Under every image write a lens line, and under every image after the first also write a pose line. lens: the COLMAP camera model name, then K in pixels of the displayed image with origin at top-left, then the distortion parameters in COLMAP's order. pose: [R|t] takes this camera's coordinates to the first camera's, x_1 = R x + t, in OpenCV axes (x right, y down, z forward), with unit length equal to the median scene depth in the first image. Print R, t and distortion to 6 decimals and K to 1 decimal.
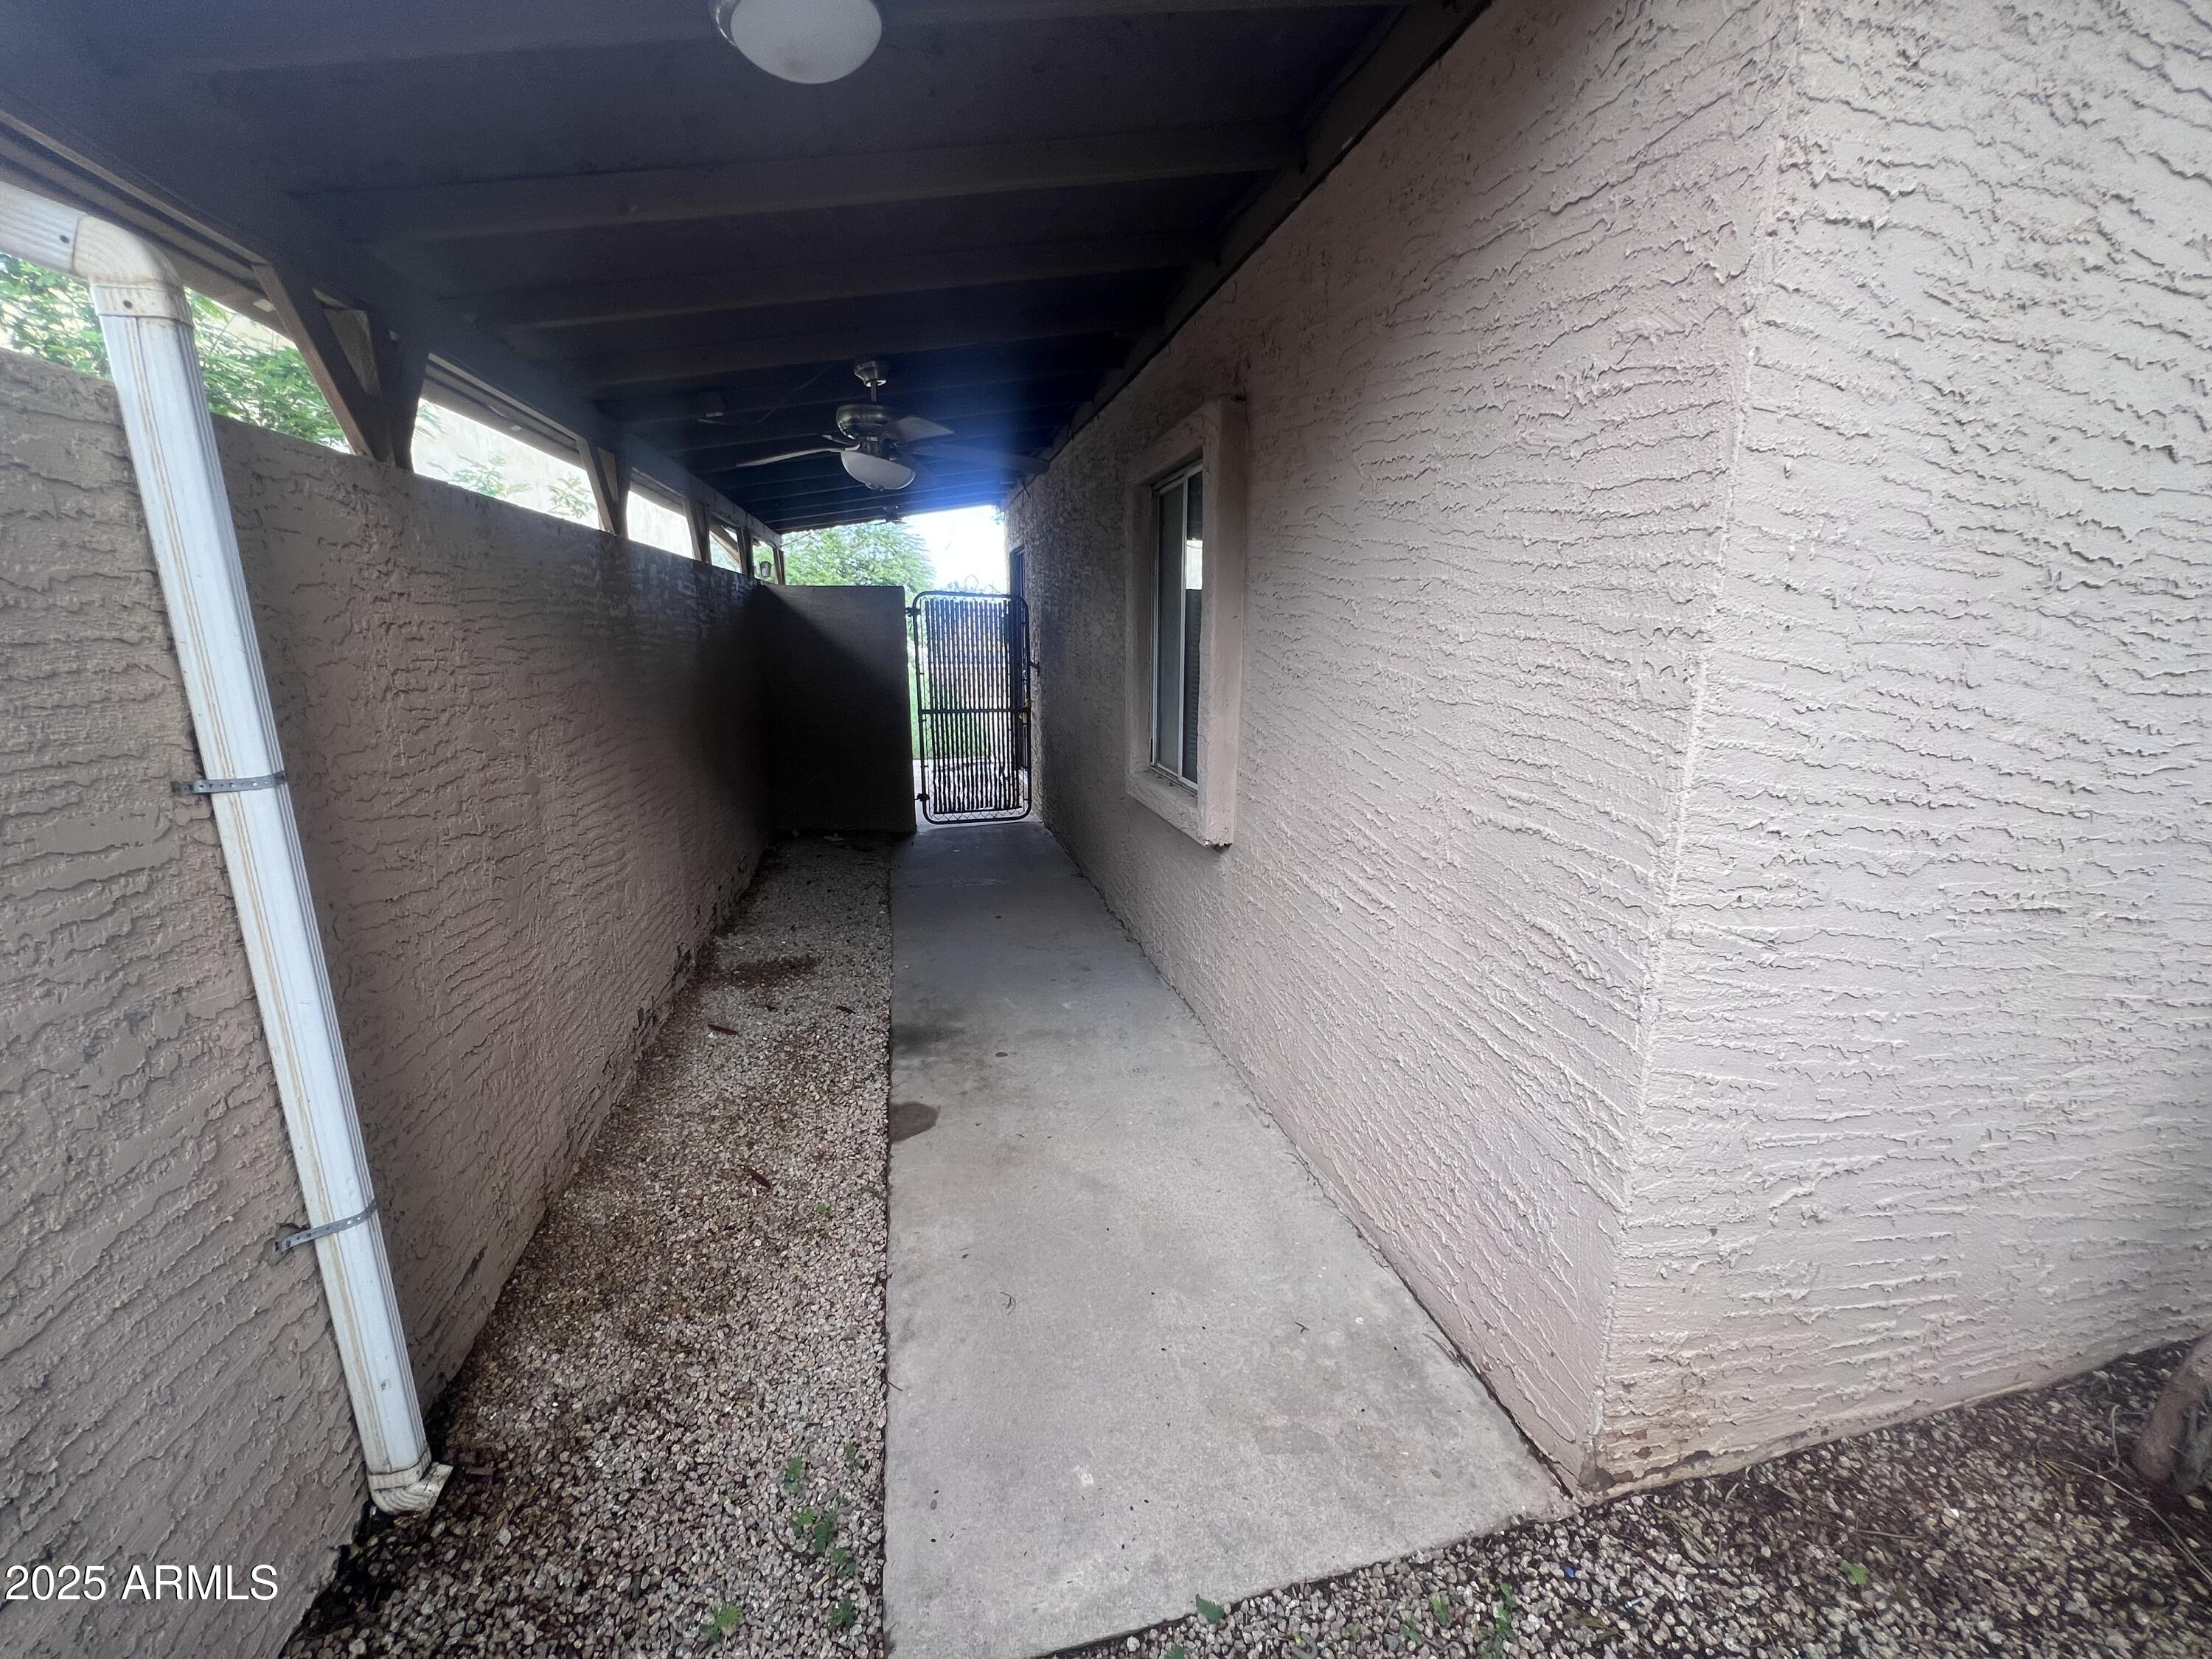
lens RADIAL K [[890.9, 0, 1103.3], [0, 890.9, 832.6], [0, 0, 1]] dist [0.000538, 0.000479]
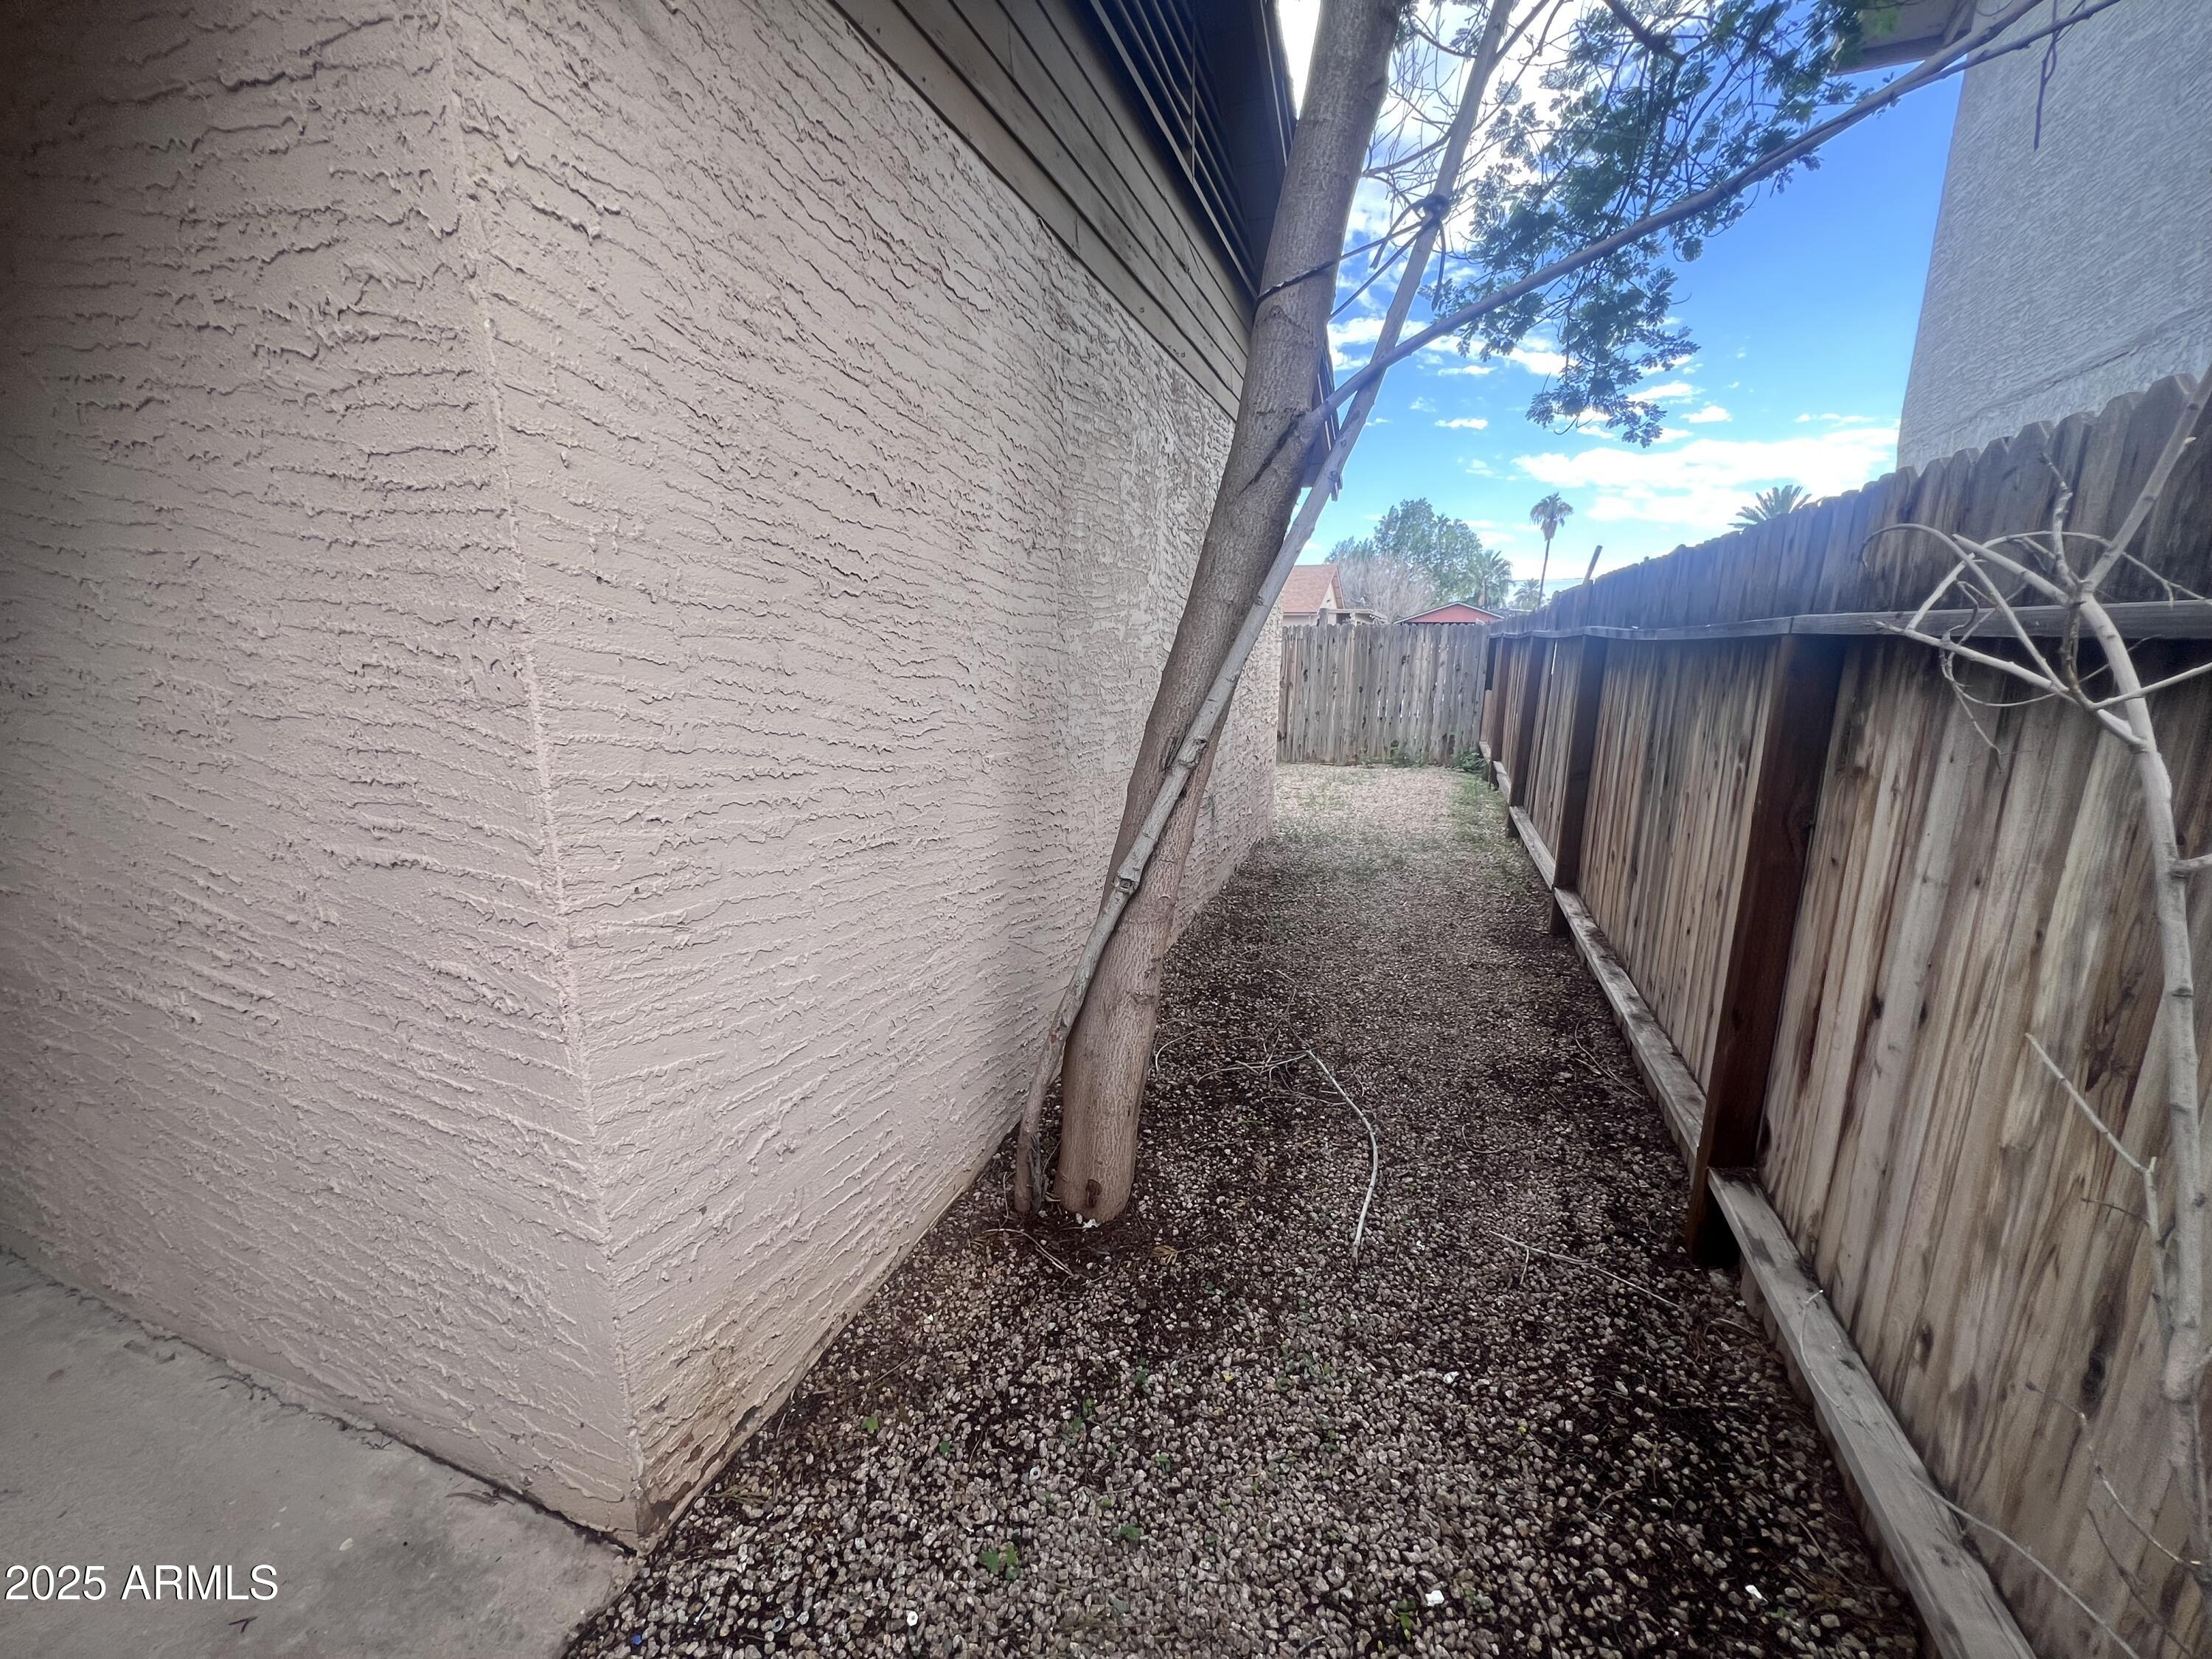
lens RADIAL K [[890.9, 0, 1103.3], [0, 890.9, 832.6], [0, 0, 1]] dist [0.000538, 0.000479]
pose [[0.558680, -0.170942, 0.811576, 0.192125], [0.180547, 0.980129, 0.082158, 0.021322], [-0.809493, 0.100627, 0.578442, -0.010565]]
